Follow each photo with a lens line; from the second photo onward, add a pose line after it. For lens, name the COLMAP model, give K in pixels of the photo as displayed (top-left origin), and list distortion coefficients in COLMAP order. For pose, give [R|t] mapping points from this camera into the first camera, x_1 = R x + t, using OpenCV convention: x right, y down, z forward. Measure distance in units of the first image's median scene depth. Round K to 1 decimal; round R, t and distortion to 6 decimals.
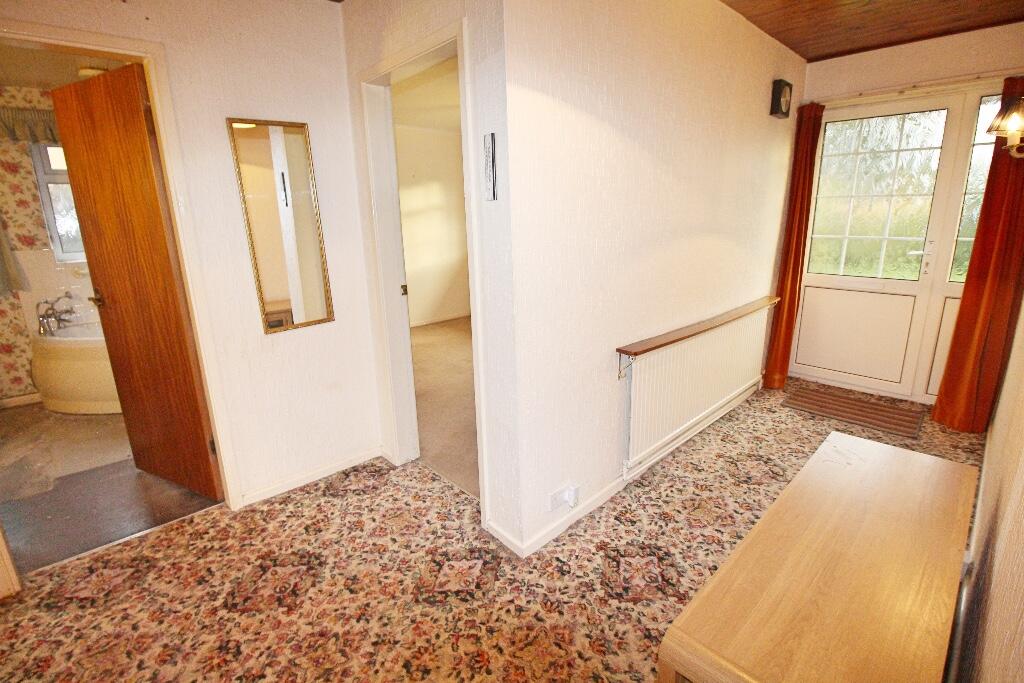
lens RADIAL K [[471.1, 0, 516.0], [0, 471.1, 330.8], [0, 0, 1]] dist [-0.003140, -0.009382]
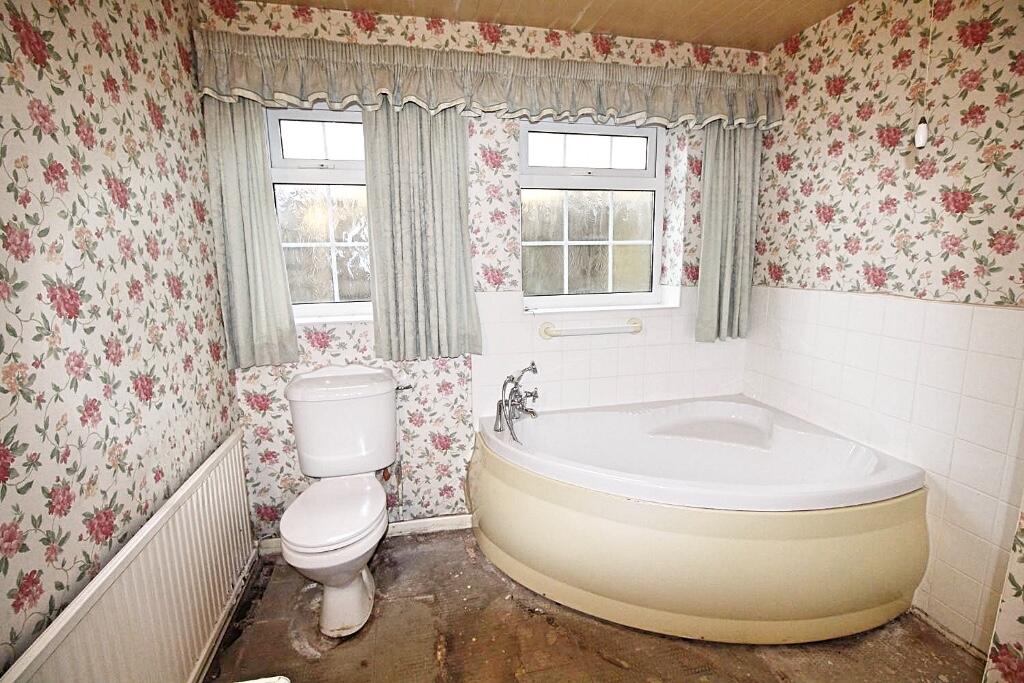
lens RADIAL K [[471.1, 0, 516.0], [0, 471.1, 330.8], [0, 0, 1]] dist [-0.003140, -0.009382]
pose [[0.869587, 0.090131, -0.485484, -0.703740], [-0.125164, 0.991323, -0.040149, -0.098263], [0.477653, 0.095678, 0.873323, 0.460682]]
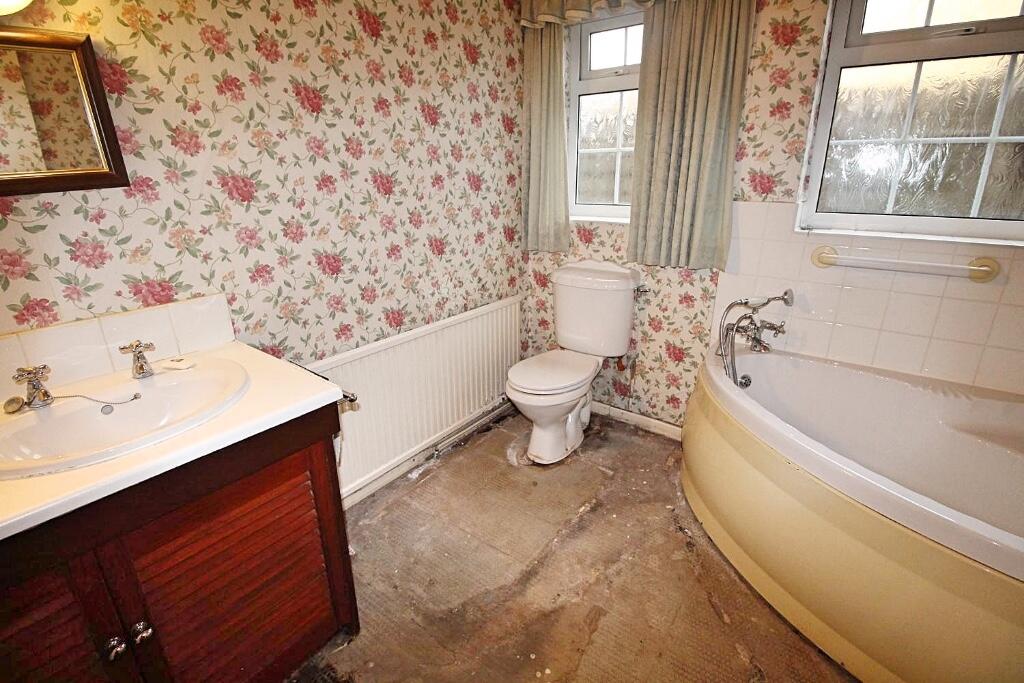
lens RADIAL K [[471.1, 0, 516.0], [0, 471.1, 330.8], [0, 0, 1]] dist [-0.003140, -0.009382]
pose [[0.192409, 0.331092, -0.923773, -0.544721], [-0.230822, 0.930221, 0.285326, -0.123304], [0.953782, 0.158327, 0.255407, 0.606803]]
